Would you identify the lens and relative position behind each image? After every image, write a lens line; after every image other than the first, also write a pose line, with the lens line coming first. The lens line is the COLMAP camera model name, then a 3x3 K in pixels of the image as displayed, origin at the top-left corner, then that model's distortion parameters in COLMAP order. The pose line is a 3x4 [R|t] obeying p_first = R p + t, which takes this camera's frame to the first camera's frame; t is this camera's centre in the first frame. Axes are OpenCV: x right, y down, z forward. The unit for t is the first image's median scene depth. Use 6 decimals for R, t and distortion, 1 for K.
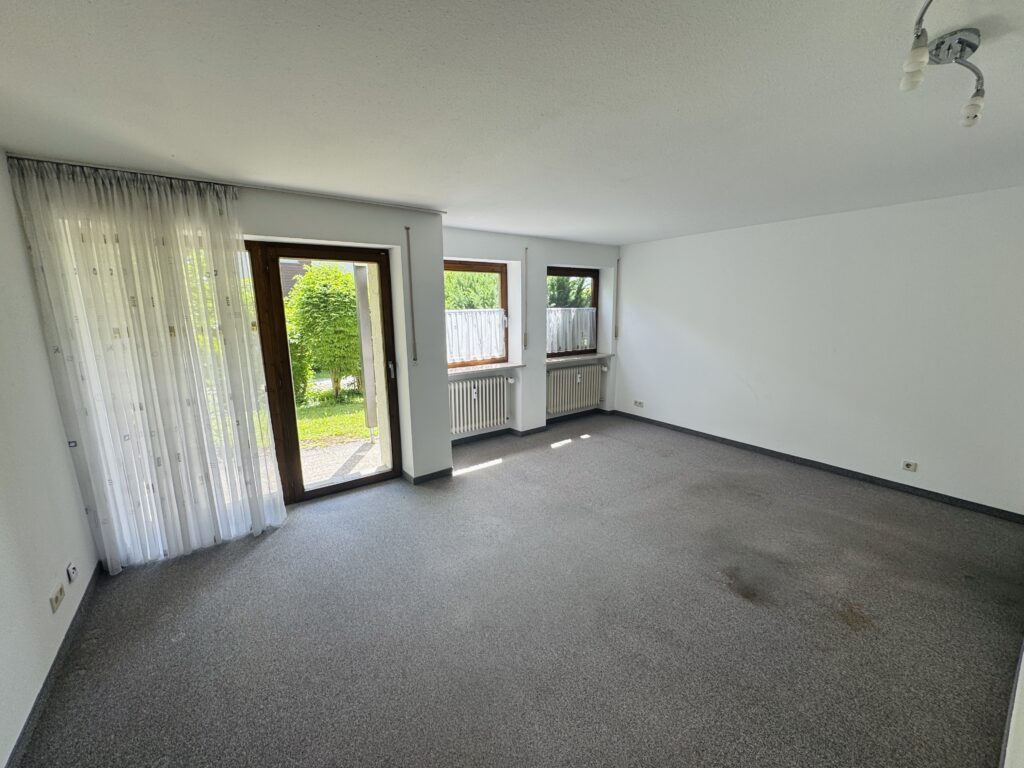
lens RADIAL K [[407.3, 0, 515.4], [0, 407.3, 381.7], [0, 0, 1]] dist [0.000151, 0.000115]
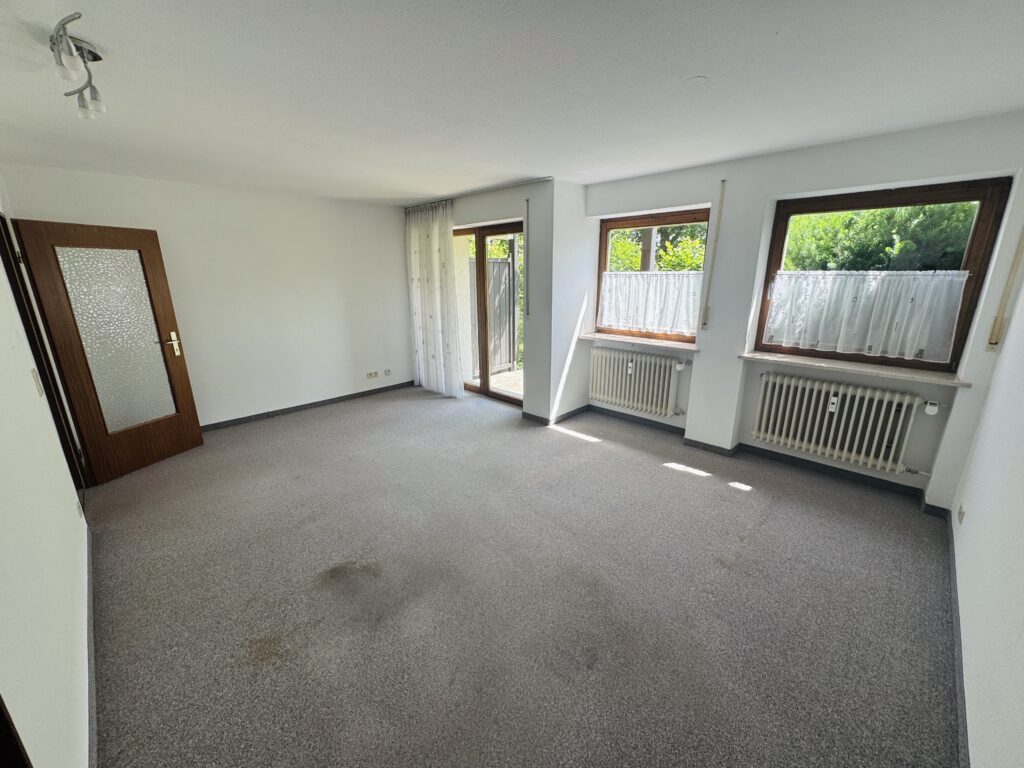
lens RADIAL K [[407.3, 0, 510.1], [0, 407.3, 381.8], [0, 0, 1]] dist [0.000151, 0.000115]
pose [[0.159164, 0.266186, -0.950690, 1.055794], [-0.179079, 0.954776, 0.237348, -0.157493], [0.970875, 0.132472, 0.199634, 0.845057]]
